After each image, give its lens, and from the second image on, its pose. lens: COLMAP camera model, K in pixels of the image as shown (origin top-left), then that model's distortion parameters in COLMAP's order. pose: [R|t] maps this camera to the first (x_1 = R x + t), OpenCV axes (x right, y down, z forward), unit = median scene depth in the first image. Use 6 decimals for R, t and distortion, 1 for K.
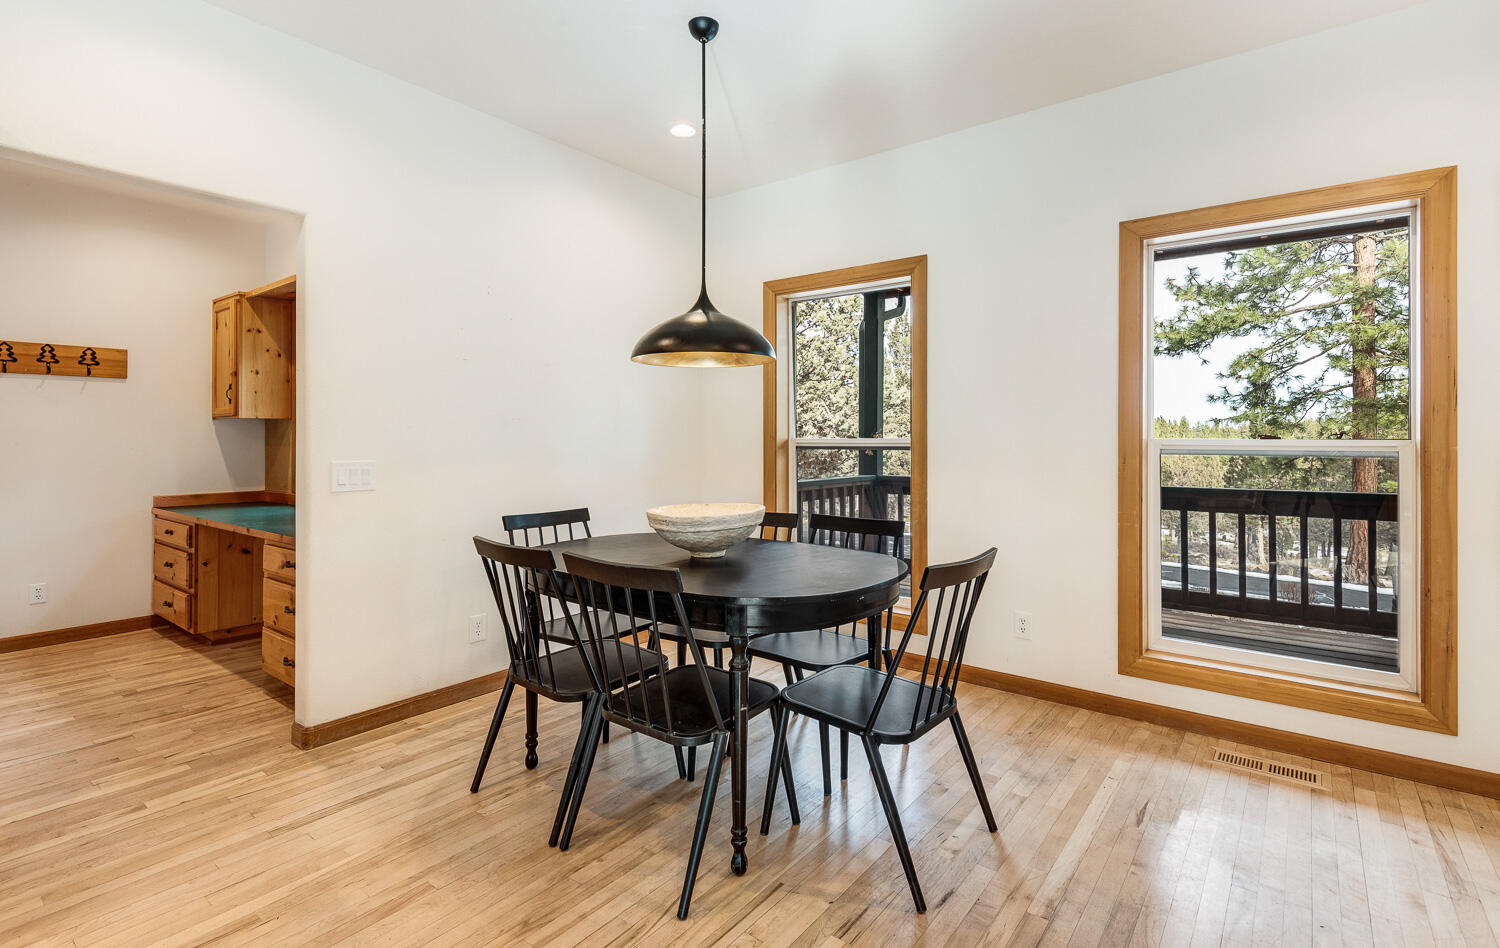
lens RADIAL K [[712.0, 0, 751.8], [0, 712.0, 421.0], [0, 0, 1]] dist [-0.000164, -0.000056]
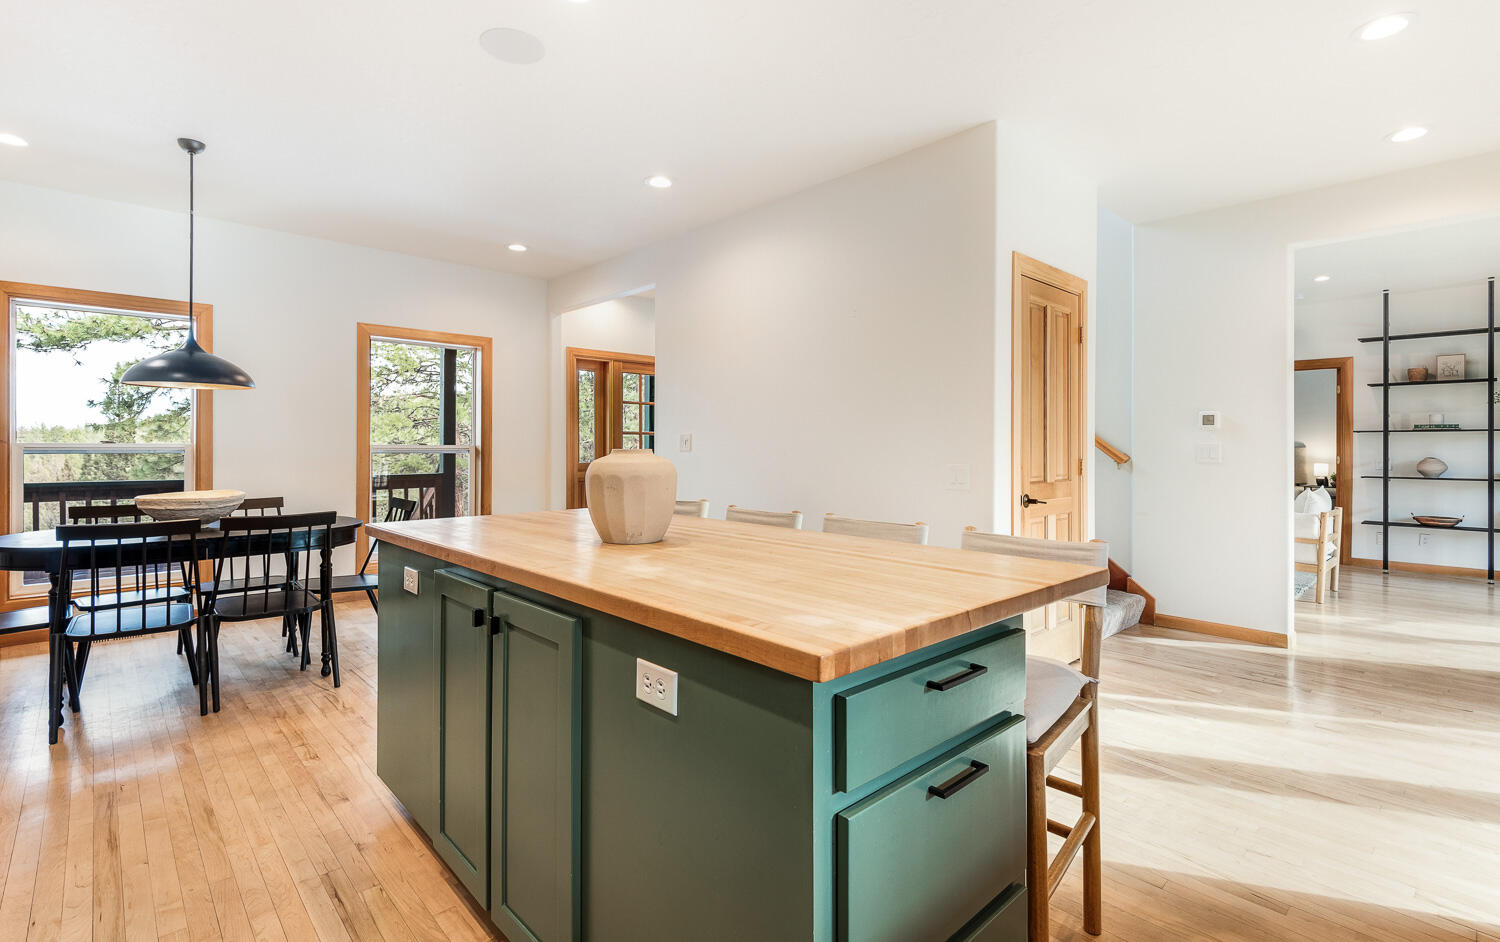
lens RADIAL K [[695.9, 0, 772.7], [0, 695.9, 439.1], [0, 0, 1]] dist [0.000098, 0.000040]
pose [[0.137745, 0.009571, 0.990421, -1.239829], [-0.025546, 0.999655, -0.006108, -0.009179], [-0.990138, -0.024460, 0.137942, -0.302902]]
